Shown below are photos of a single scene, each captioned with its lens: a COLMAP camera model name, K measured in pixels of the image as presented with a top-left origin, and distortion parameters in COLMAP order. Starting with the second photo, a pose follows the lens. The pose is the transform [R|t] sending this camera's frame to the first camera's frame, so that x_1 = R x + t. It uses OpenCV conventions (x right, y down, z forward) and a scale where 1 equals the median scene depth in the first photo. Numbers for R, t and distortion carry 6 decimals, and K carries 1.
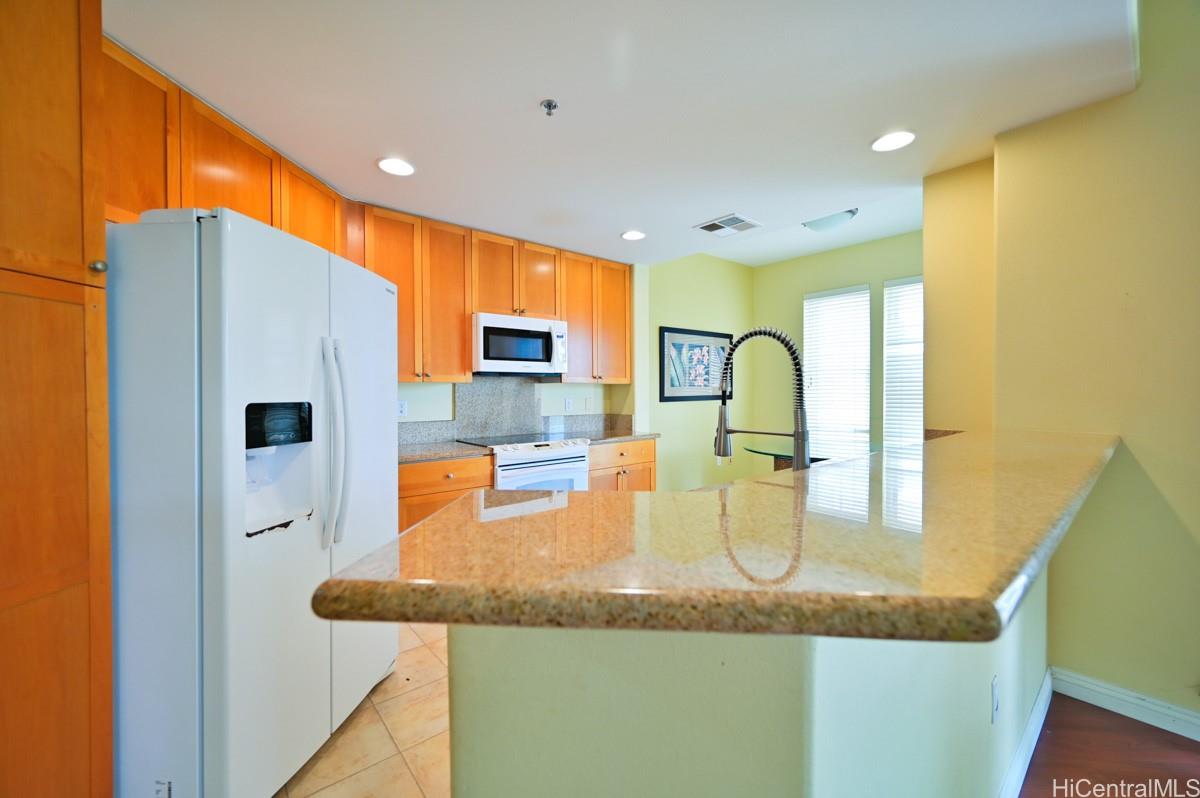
lens RADIAL K [[486.3, 0, 655.1], [0, 486.3, 397.6], [0, 0, 1]] dist [-0.007257, 0.000849]
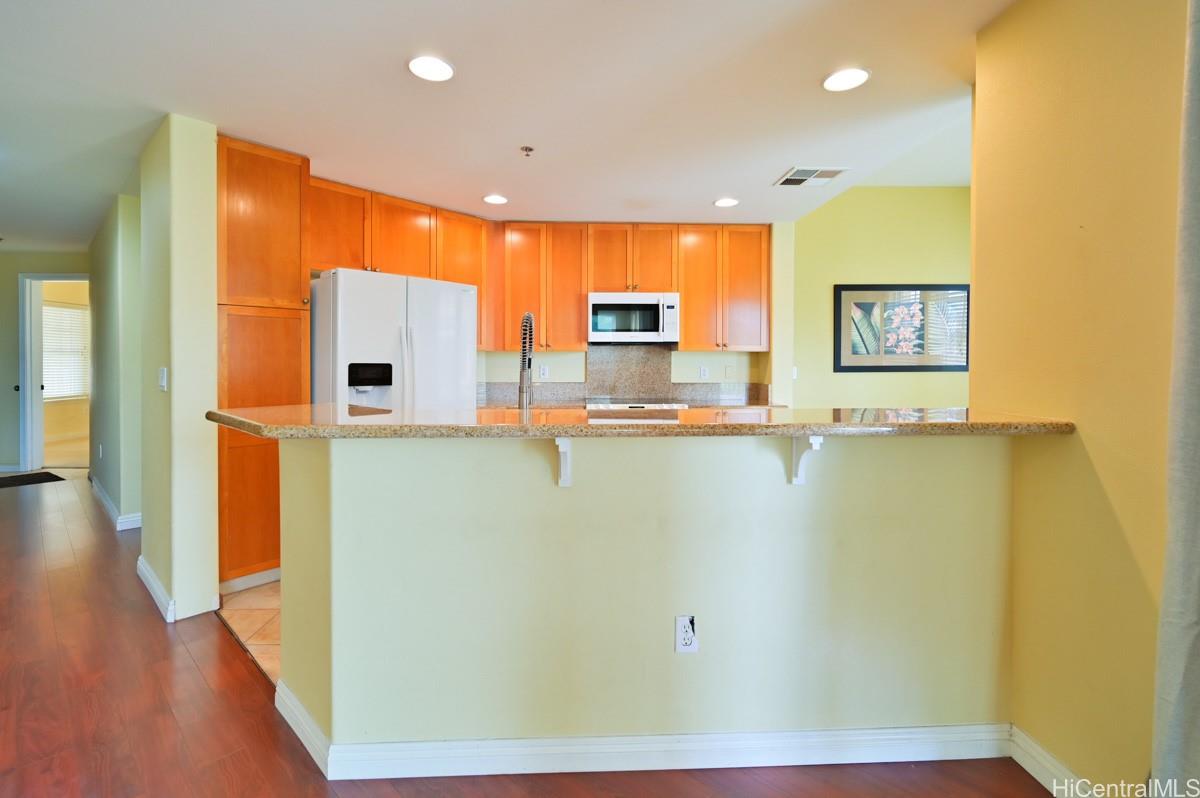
lens RADIAL K [[599.9, 0, 647.8], [0, 599.9, 369.0], [0, 0, 1]] dist [-0.025393, 0.000171]
pose [[0.779331, 0.015074, -0.626431, 0.604141], [-0.013862, 0.999881, 0.006815, 0.000966], [0.626459, 0.003373, 0.779447, -0.052211]]
